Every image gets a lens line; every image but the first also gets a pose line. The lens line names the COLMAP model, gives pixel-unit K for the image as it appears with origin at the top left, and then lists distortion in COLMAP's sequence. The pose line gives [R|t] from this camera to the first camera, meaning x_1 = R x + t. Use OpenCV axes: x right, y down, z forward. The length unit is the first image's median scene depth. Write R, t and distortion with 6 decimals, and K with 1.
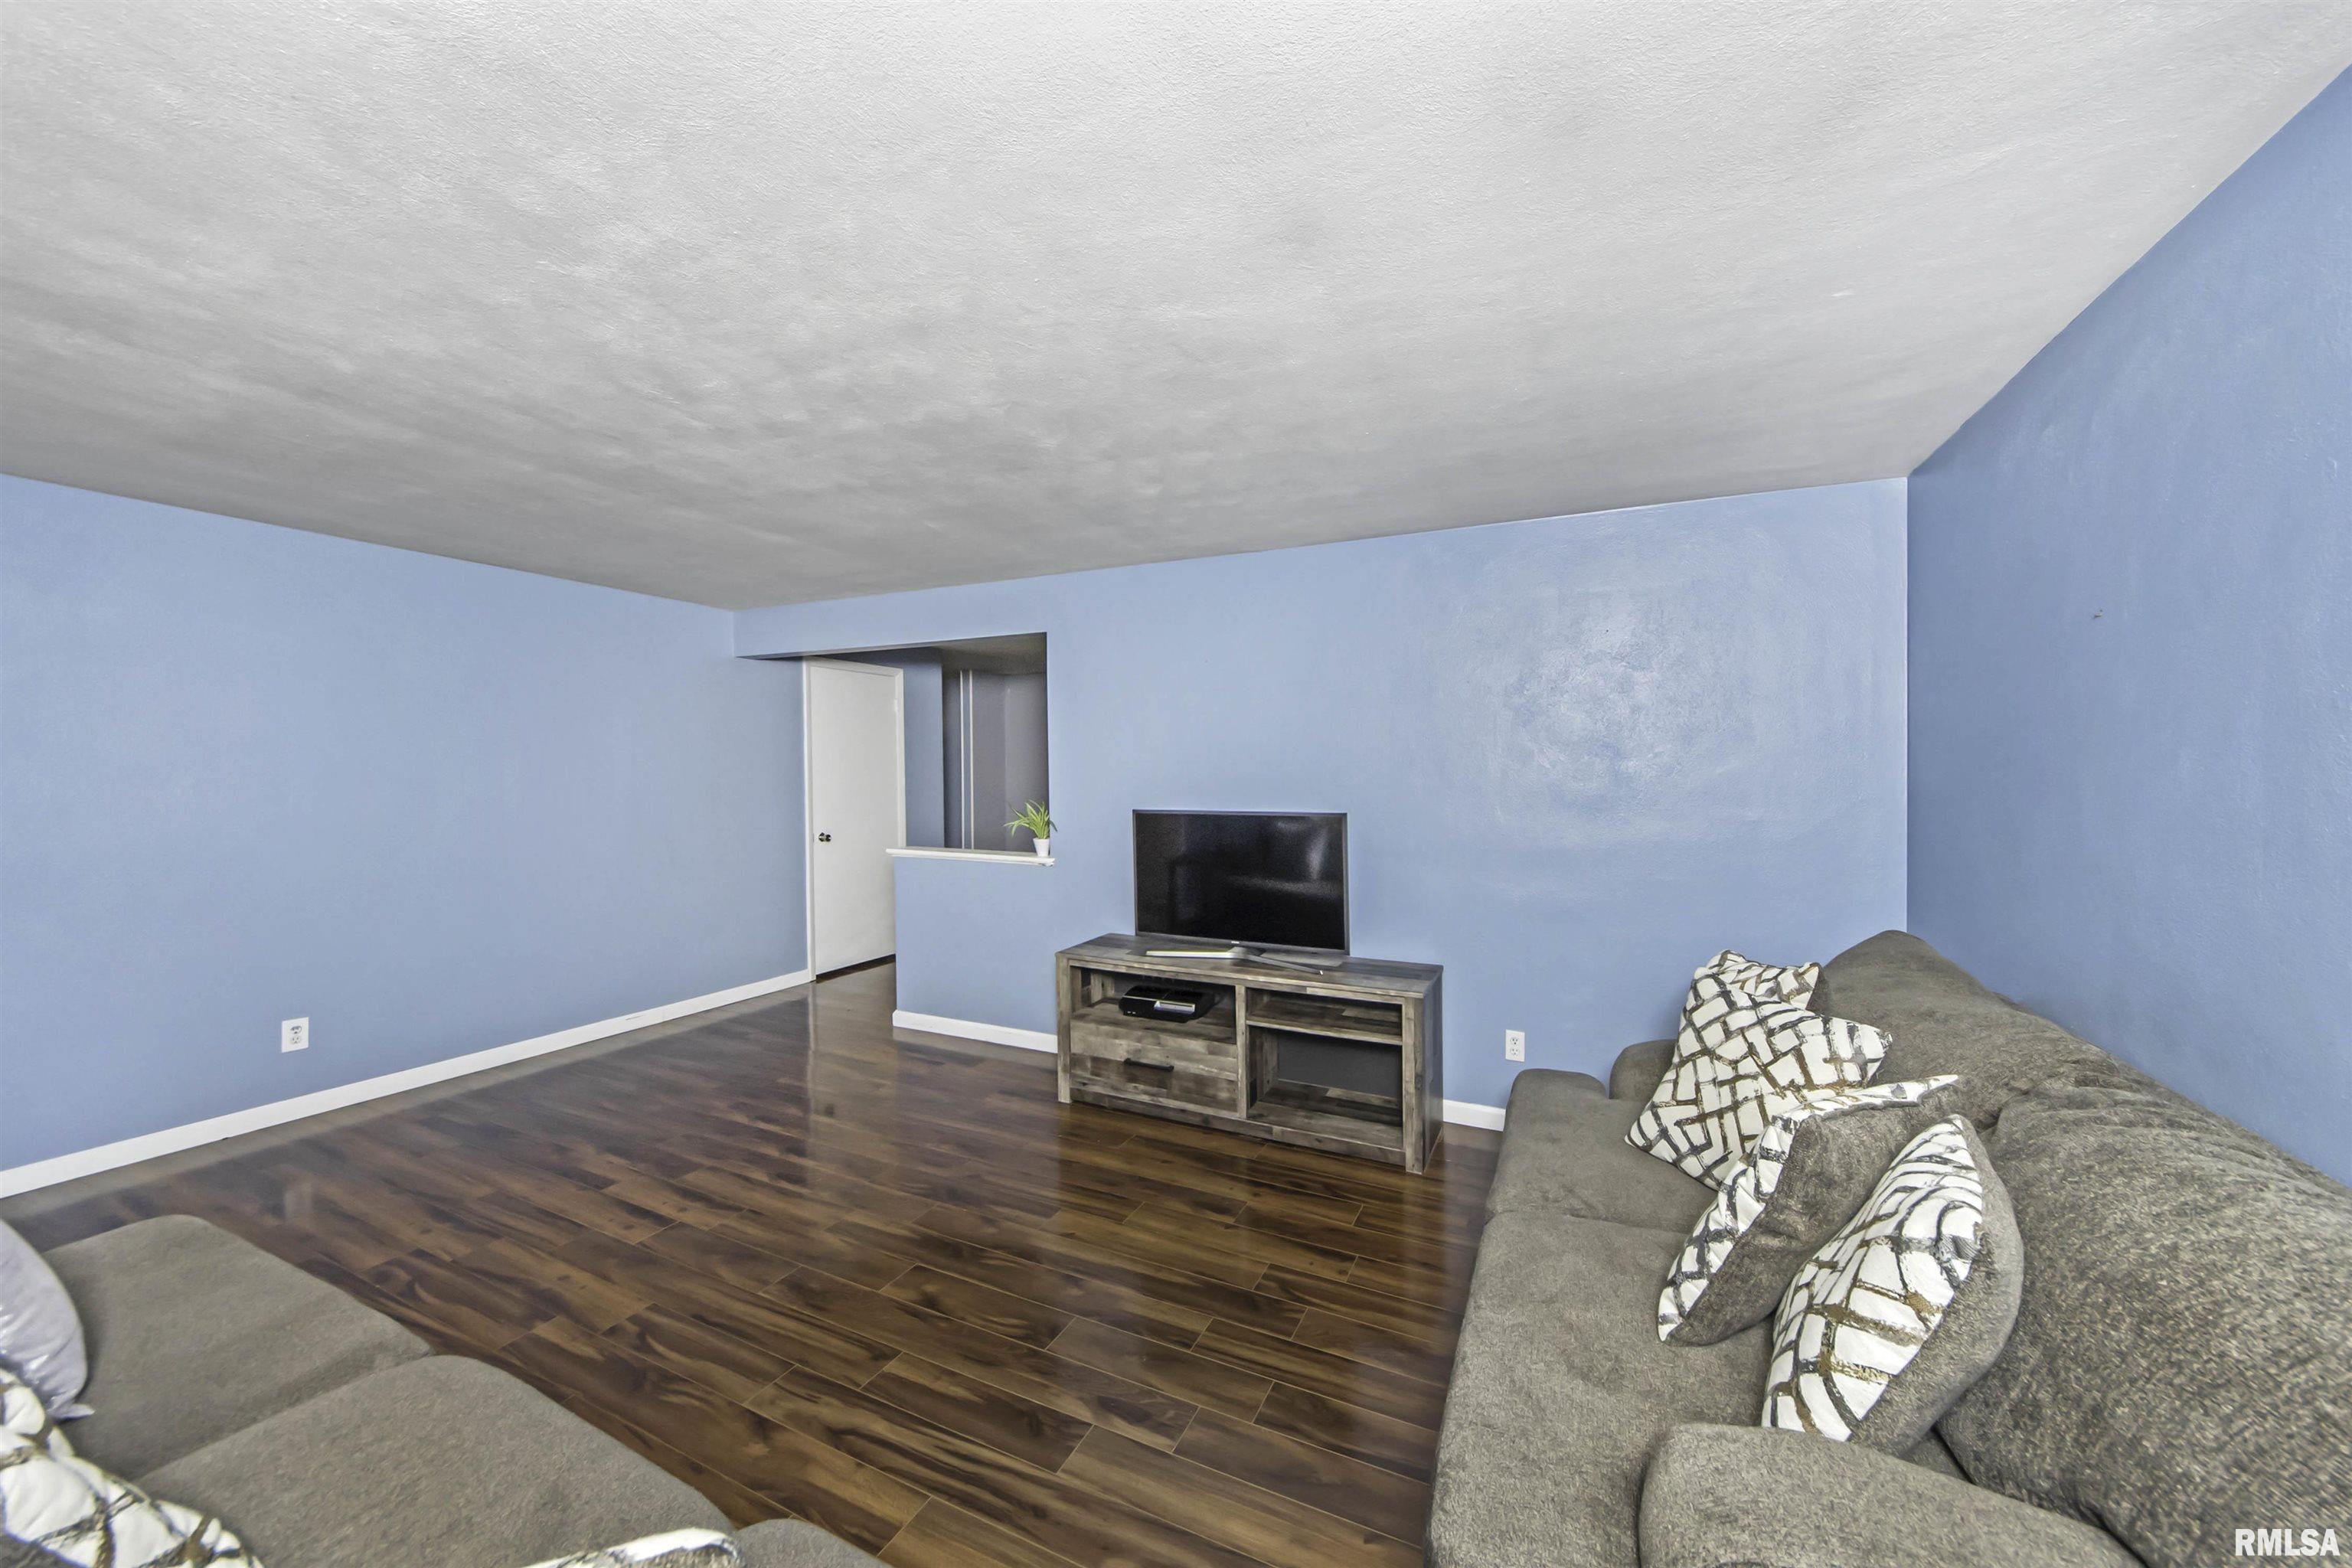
lens RADIAL K [[856.1, 0, 1165.0], [0, 856.1, 780.6], [0, 0, 1]] dist [-0.001979, 0.000352]
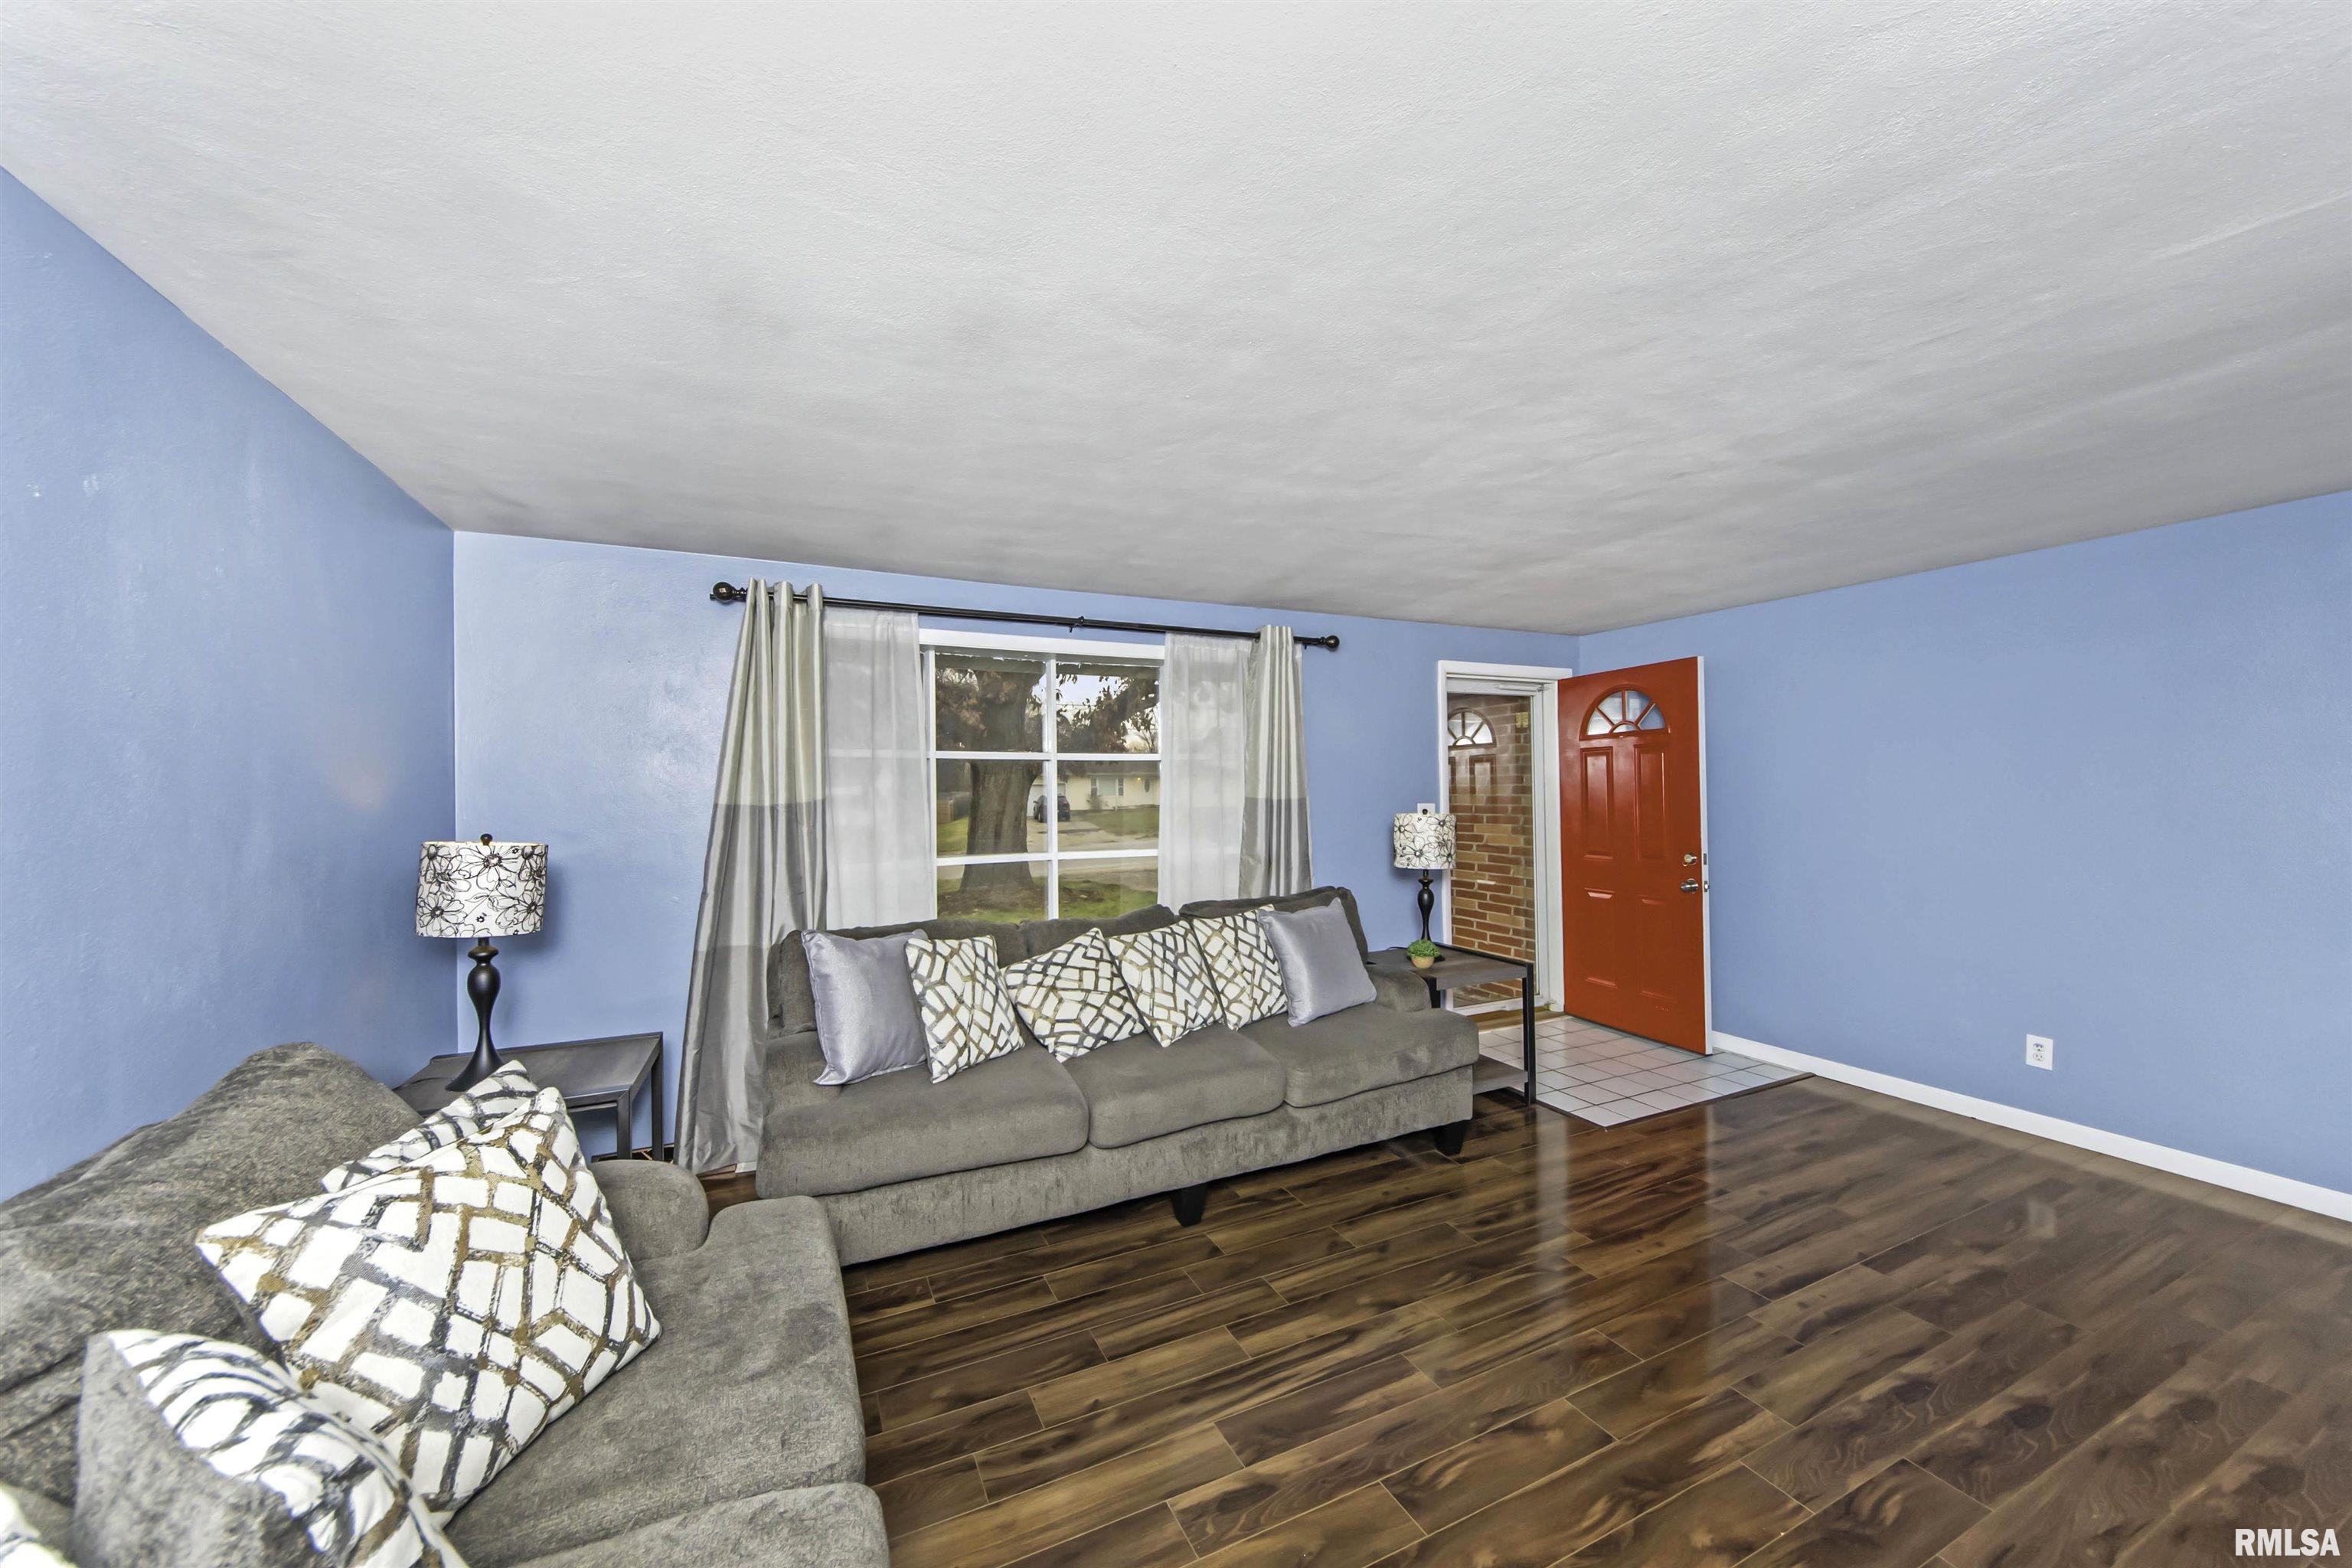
lens RADIAL K [[856.1, 0, 1184.2], [0, 856.1, 781.4], [0, 0, 1]] dist [-0.001979, 0.000352]
pose [[-0.615639, -0.001723, -0.788026, 0.405183], [0.001883, 0.999992, -0.003658, -0.017173], [0.788026, -0.003736, -0.615631, 0.856032]]
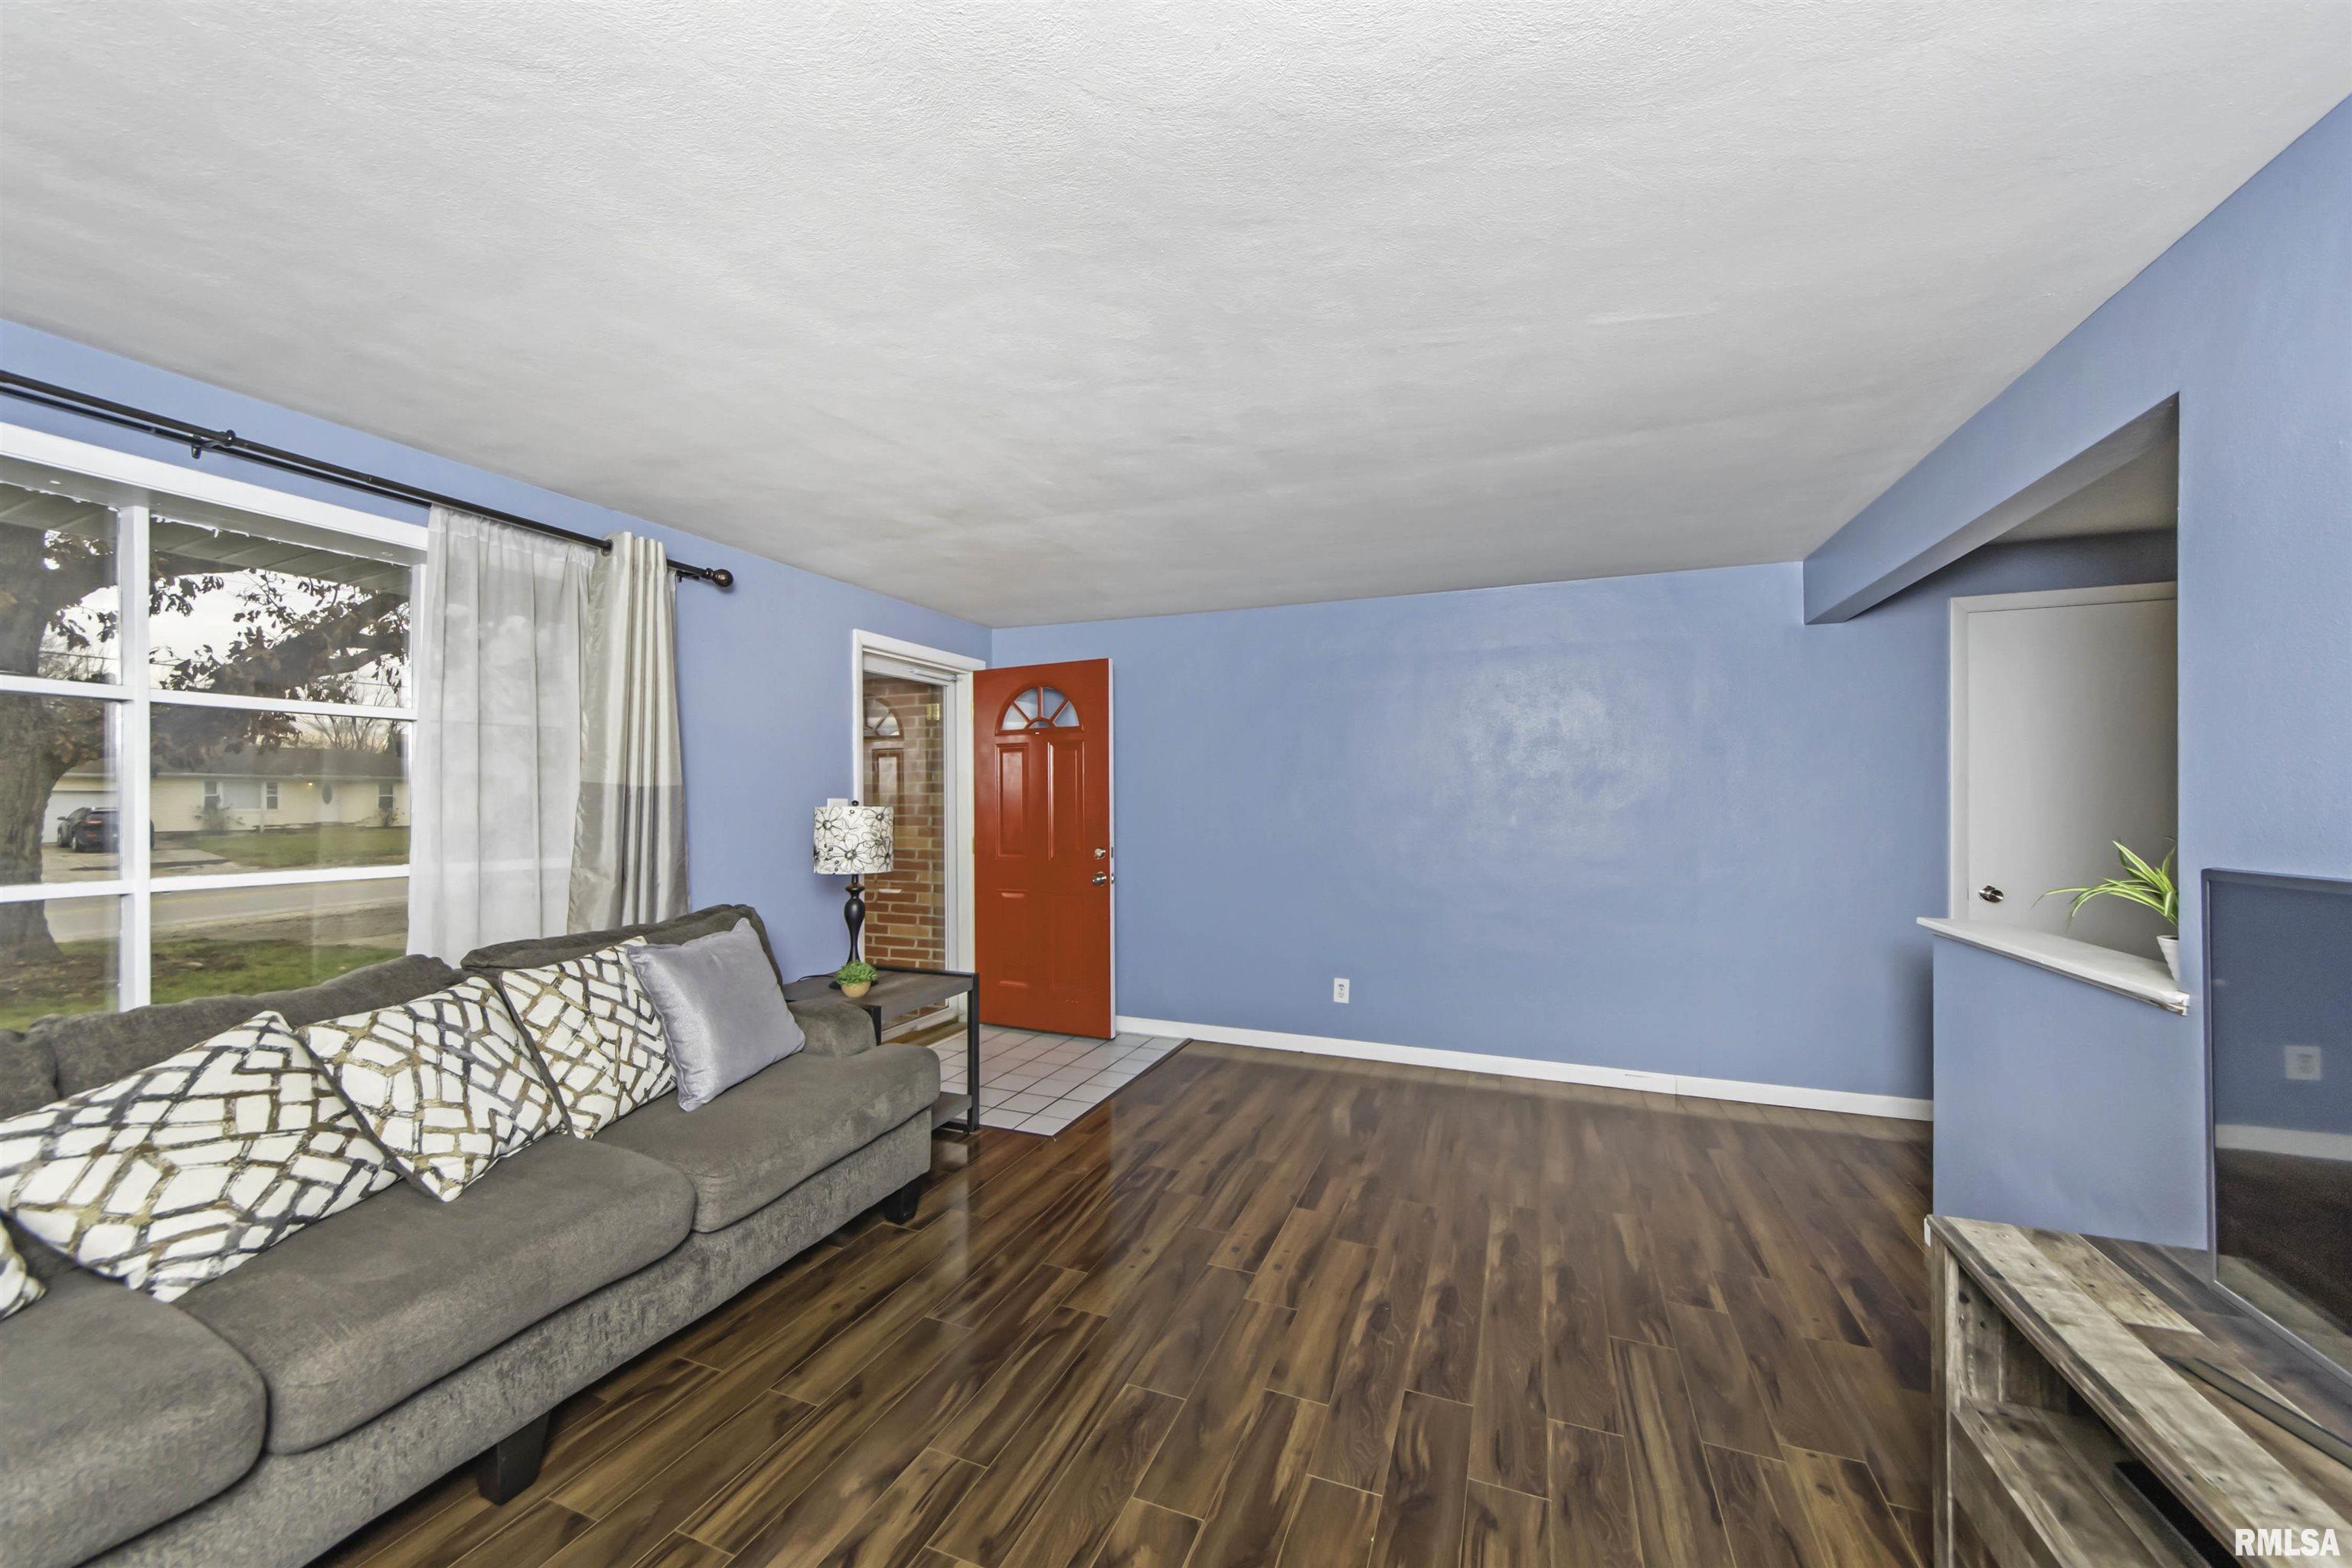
lens RADIAL K [[856.1, 0, 1189.8], [0, 856.1, 804.3], [0, 0, 1]] dist [-0.001979, 0.000352]
pose [[0.085234, 0.003709, -0.996354, 0.256704], [-0.007730, 0.999965, 0.003061, 0.015481], [0.996331, 0.007441, 0.085260, 0.682524]]
